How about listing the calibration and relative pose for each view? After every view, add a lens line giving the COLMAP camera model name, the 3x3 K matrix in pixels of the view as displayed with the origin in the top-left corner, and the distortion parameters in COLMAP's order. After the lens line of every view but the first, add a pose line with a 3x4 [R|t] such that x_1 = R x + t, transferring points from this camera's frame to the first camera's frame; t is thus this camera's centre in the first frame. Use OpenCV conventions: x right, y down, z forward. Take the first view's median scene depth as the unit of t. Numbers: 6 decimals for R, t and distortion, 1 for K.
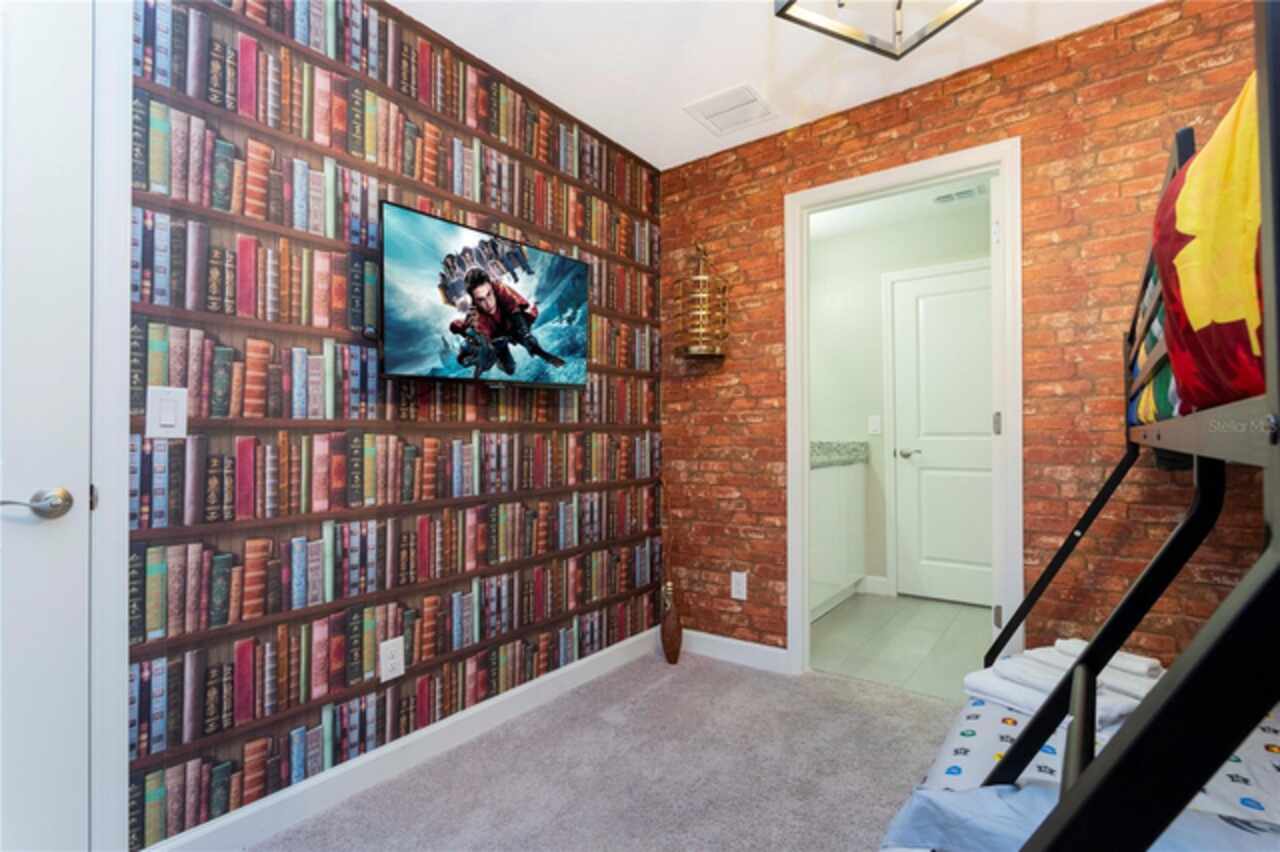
lens RADIAL K [[621.1, 0, 627.1], [0, 621.1, 423.1], [0, 0, 1]] dist [0.002853, 0.000064]
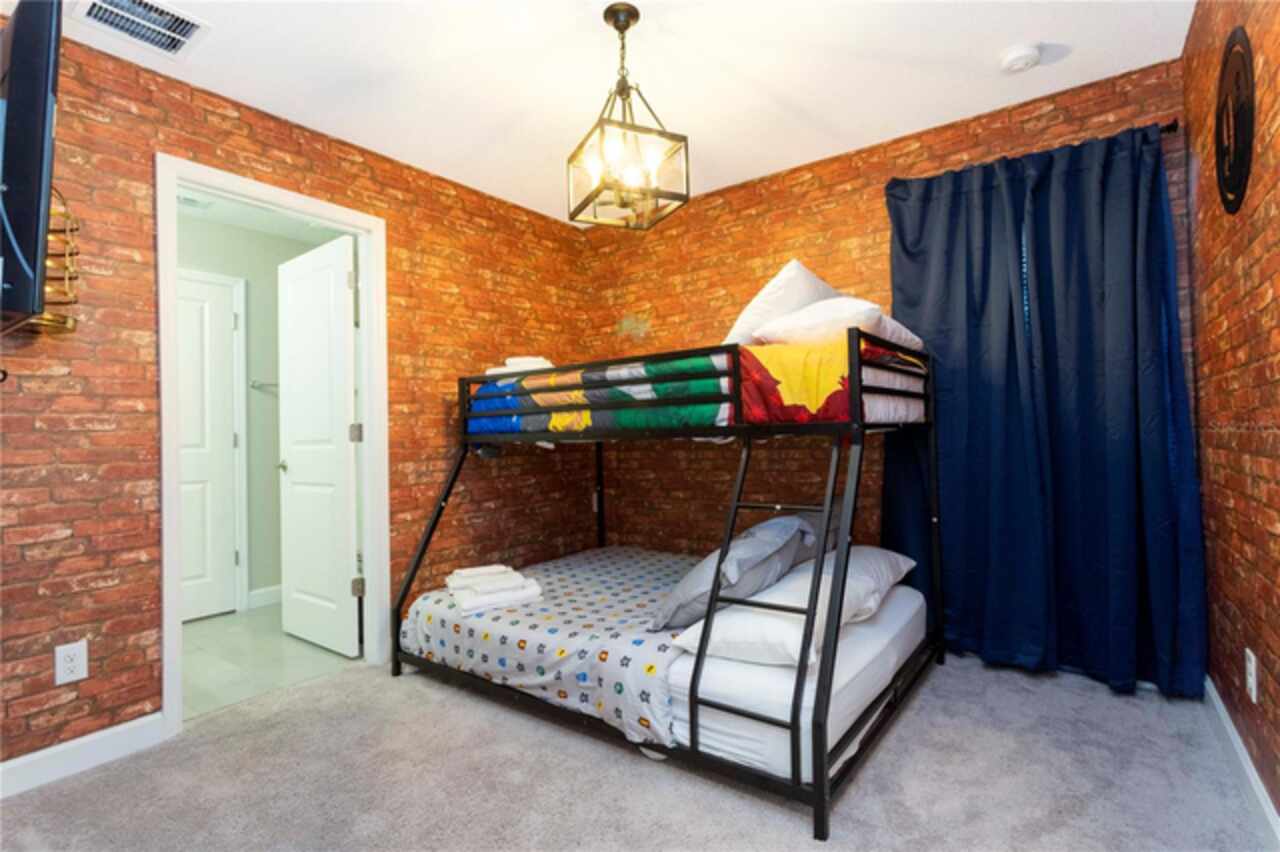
lens RADIAL K [[621.1, 0, 629.7], [0, 621.1, 431.2], [0, 0, 1]] dist [0.002853, 0.000064]
pose [[-0.028815, 0.015262, 0.999468, -0.574392], [0.007368, 0.999860, -0.015056, 0.016498], [-0.999558, 0.006930, -0.028923, 0.408623]]
